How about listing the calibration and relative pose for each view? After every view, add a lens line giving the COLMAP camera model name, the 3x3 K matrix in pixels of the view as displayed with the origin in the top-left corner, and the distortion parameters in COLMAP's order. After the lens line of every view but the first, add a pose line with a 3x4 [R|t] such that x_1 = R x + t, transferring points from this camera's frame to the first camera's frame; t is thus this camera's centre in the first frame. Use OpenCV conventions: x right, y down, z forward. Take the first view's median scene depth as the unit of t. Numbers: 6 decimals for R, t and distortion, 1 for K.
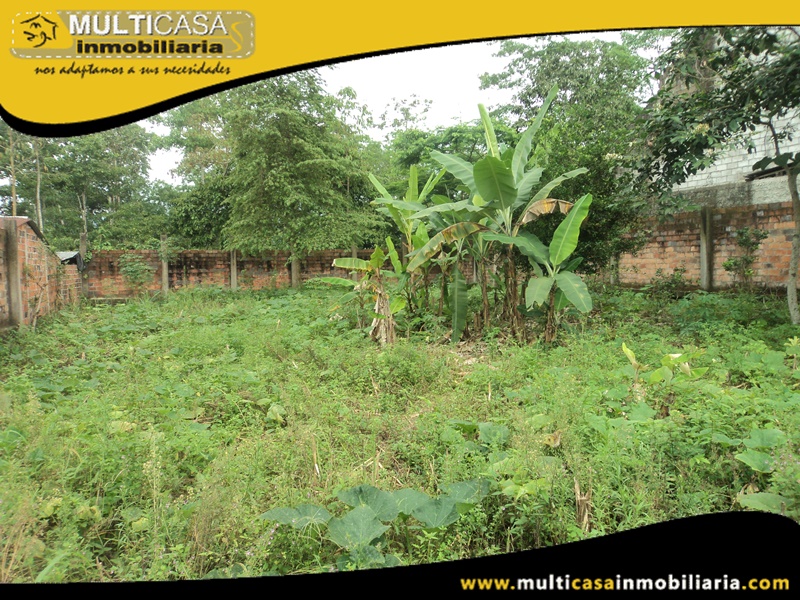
lens RADIAL K [[637.9, 0, 400.0], [0, 637.9, 300.0], [0, 0, 1]] dist [-0.015697, -0.002632]
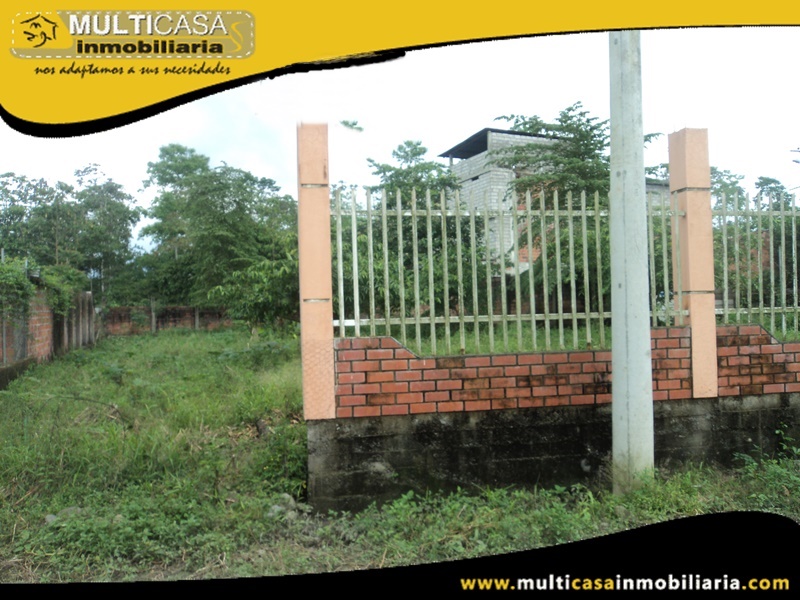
lens RADIAL K [[636.7, 0, 400.0], [0, 636.7, 300.0], [0, 0, 1]] dist [-0.031614, -0.001191]
pose [[0.998817, -0.011191, 0.047312, 0.177386], [0.014707, 0.997102, -0.074639, 0.034183], [-0.046339, 0.075247, 0.996088, -0.626381]]
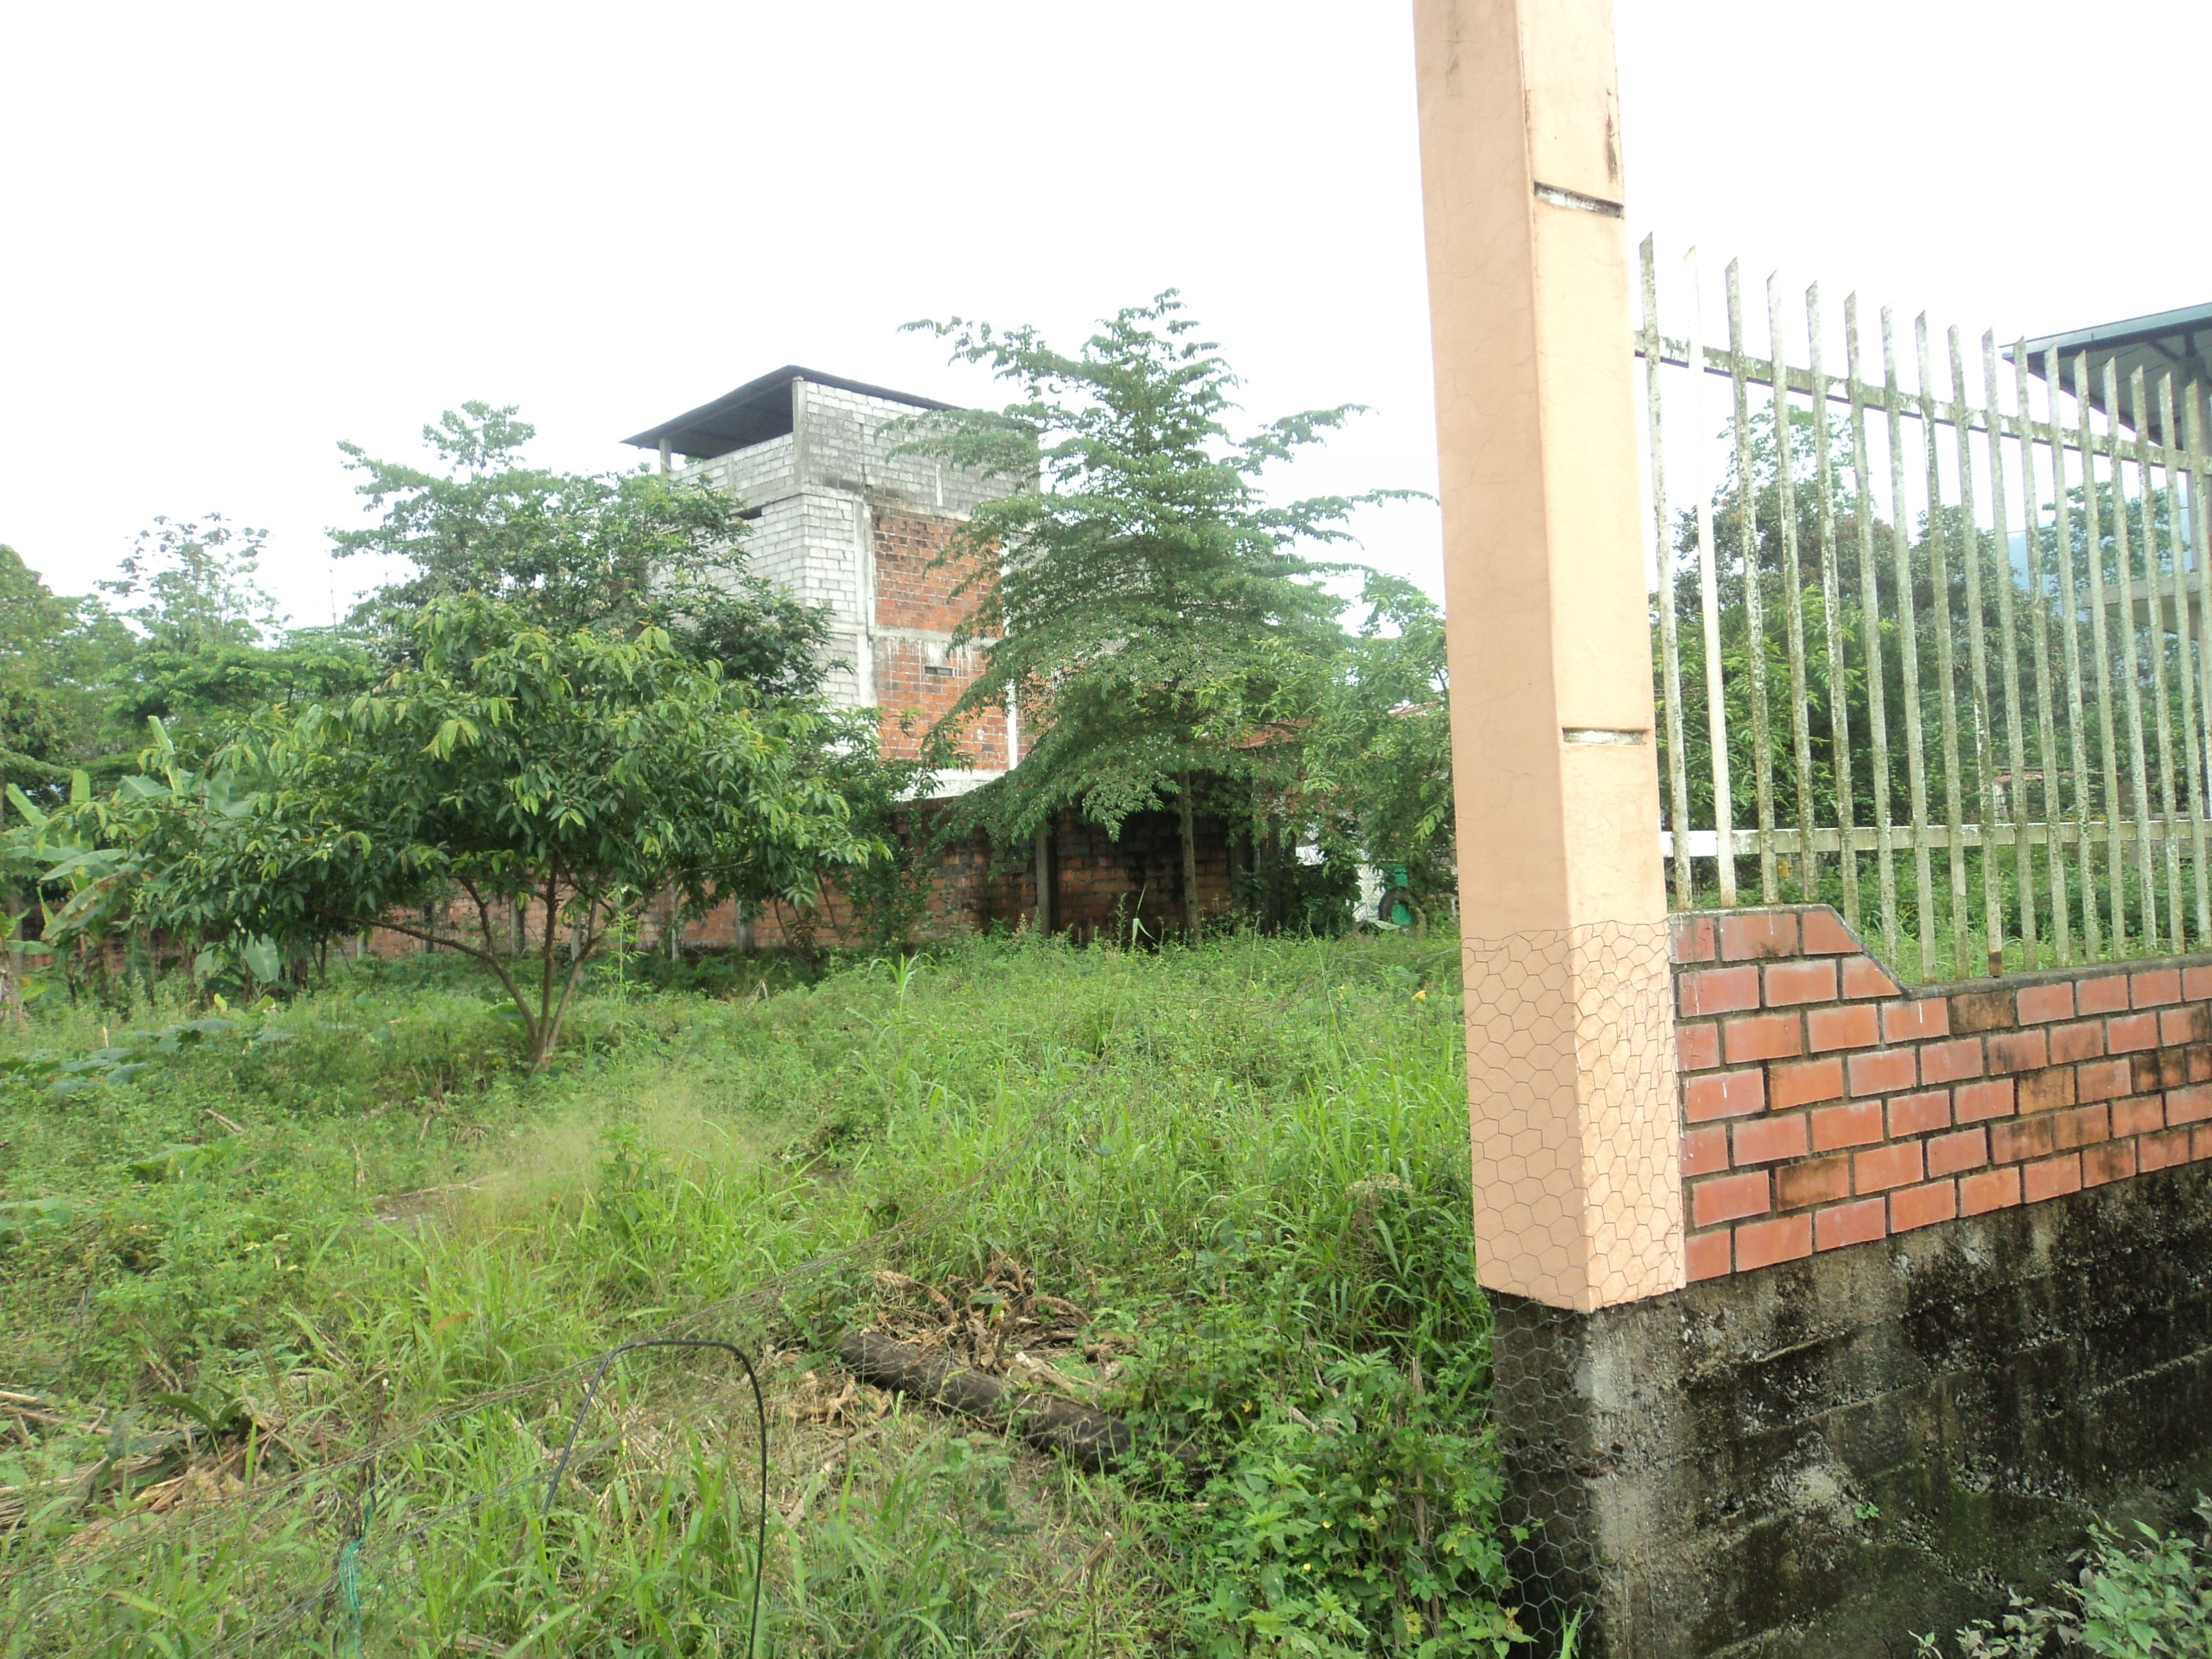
lens RADIAL K [[1763.8, 0, 1106.0], [0, 1763.8, 829.5], [0, 0, 1]] dist [-0.015697, -0.002632]
pose [[0.897666, -0.007013, 0.440621, 0.087028], [0.054761, 0.993898, -0.095745, 0.034572], [-0.437261, 0.110076, 0.892573, -0.524184]]
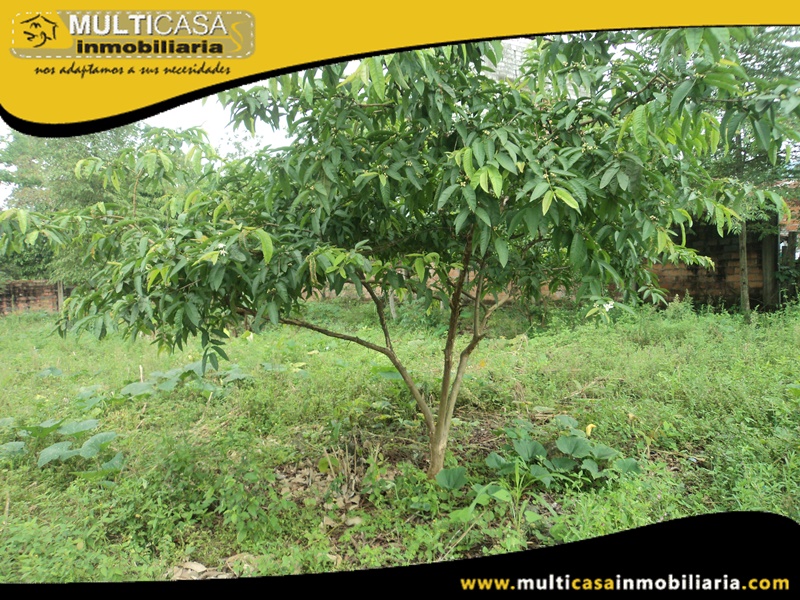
lens RADIAL K [[634.4, 0, 400.0], [0, 634.4, 289.2], [0, 0, 1]] dist [0.006362, 0.004093]
pose [[0.977422, -0.034401, 0.208476, 0.106669], [0.043055, 0.998383, -0.037115, 0.009744], [-0.206862, 0.045253, 0.977323, -0.272711]]
